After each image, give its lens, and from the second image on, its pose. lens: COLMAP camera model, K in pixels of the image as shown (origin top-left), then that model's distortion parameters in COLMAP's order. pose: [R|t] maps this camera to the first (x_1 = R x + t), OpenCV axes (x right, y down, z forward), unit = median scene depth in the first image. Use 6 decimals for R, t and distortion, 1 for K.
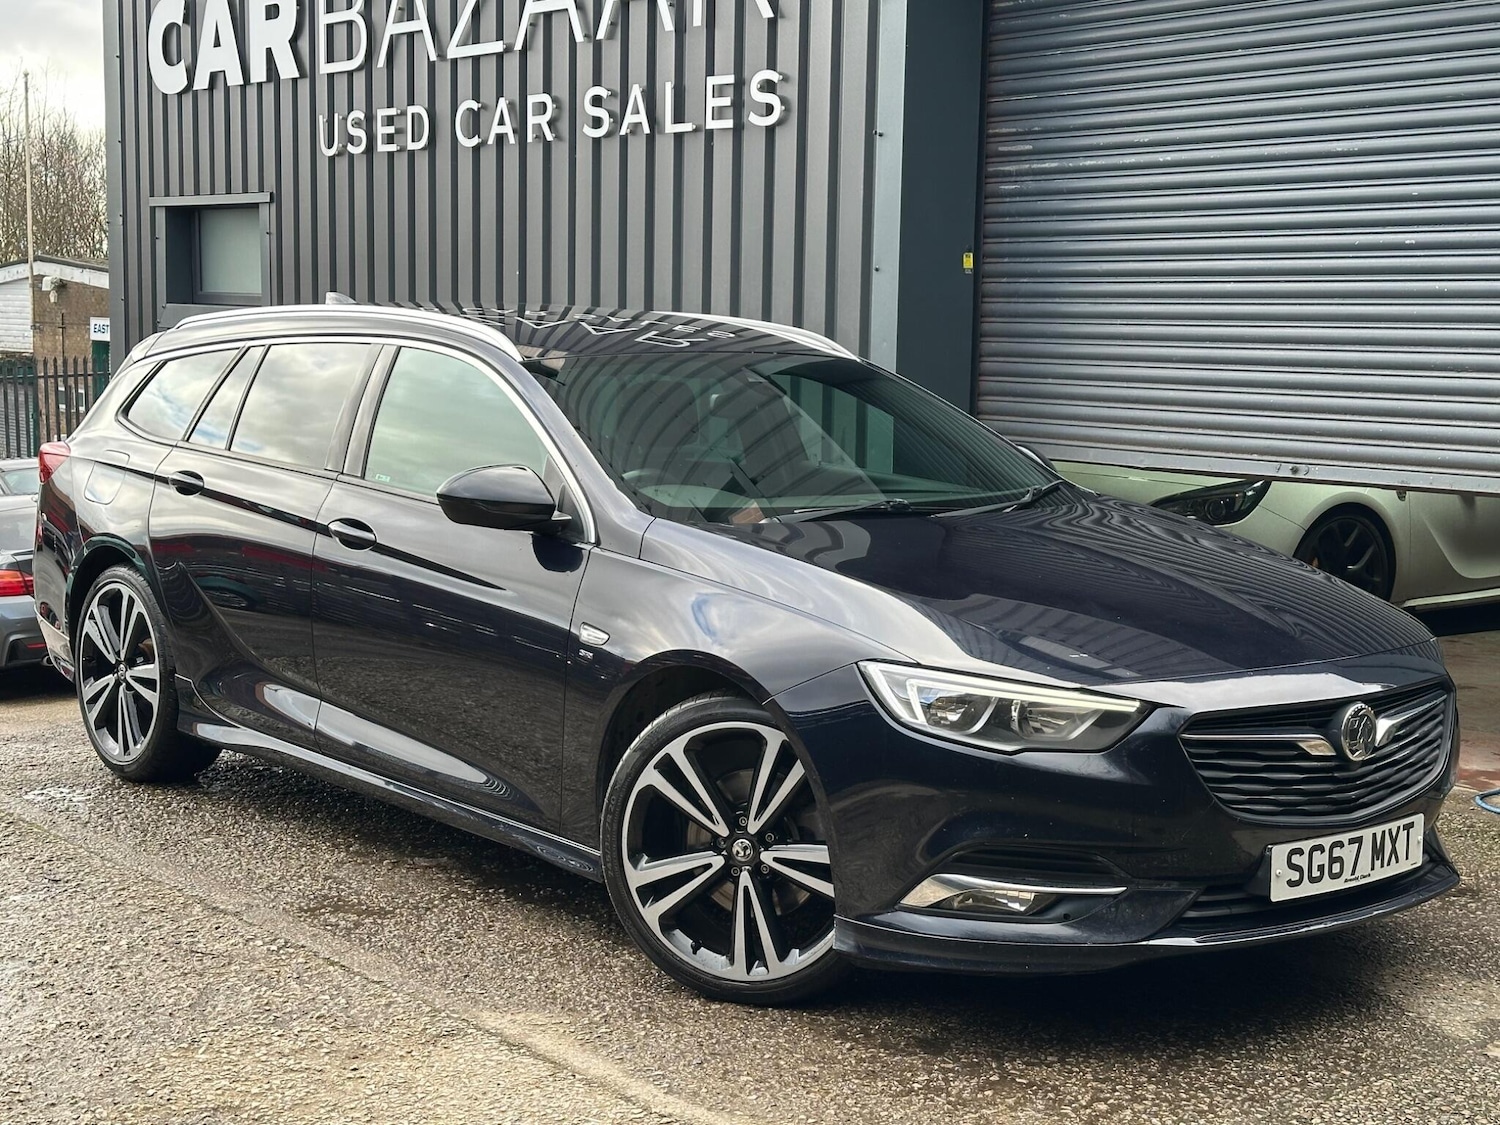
lens RADIAL K [[2243.1, 0, 751.0], [0, 2243.1, 530.4], [0, 0, 1]] dist [0.147763, 0.000000]
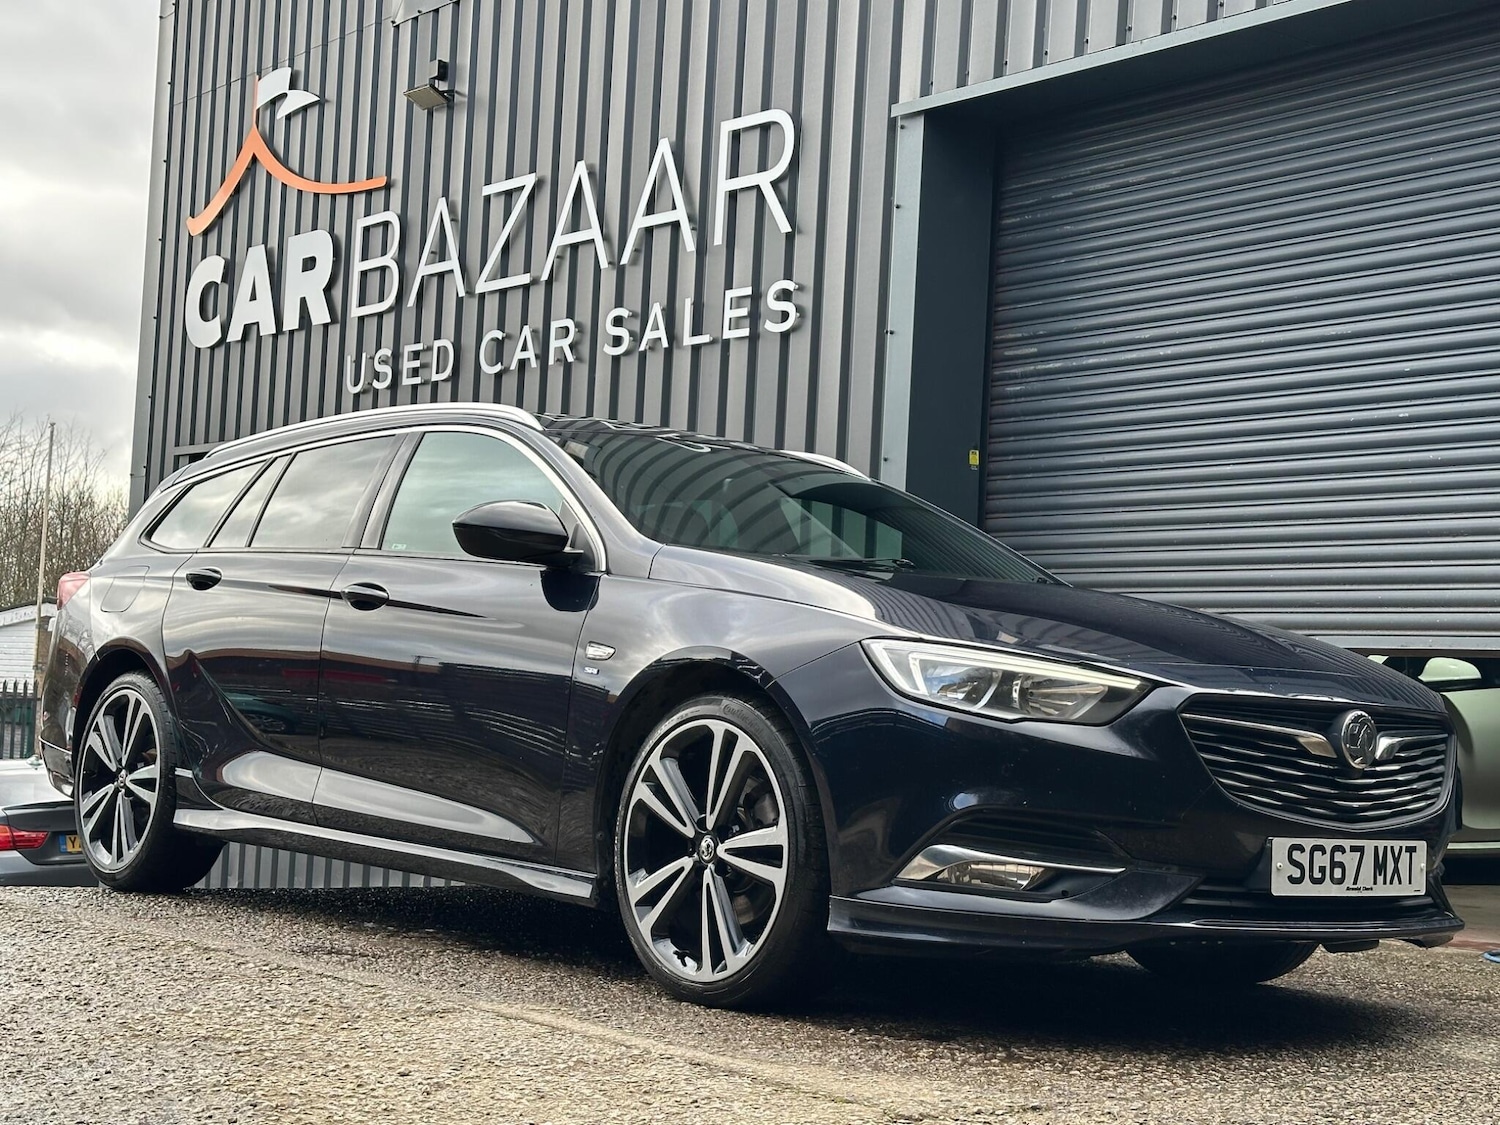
lens RADIAL K [[2243.1, 0, 755.3], [0, 2243.1, 555.1], [0, 0, 1]] dist [0.147763, 0.000000]
pose [[0.999463, 0.032756, -0.000440, -0.001656], [-0.032385, 0.985944, -0.163907, 0.122038], [-0.004935, 0.163834, 0.986476, -0.004374]]
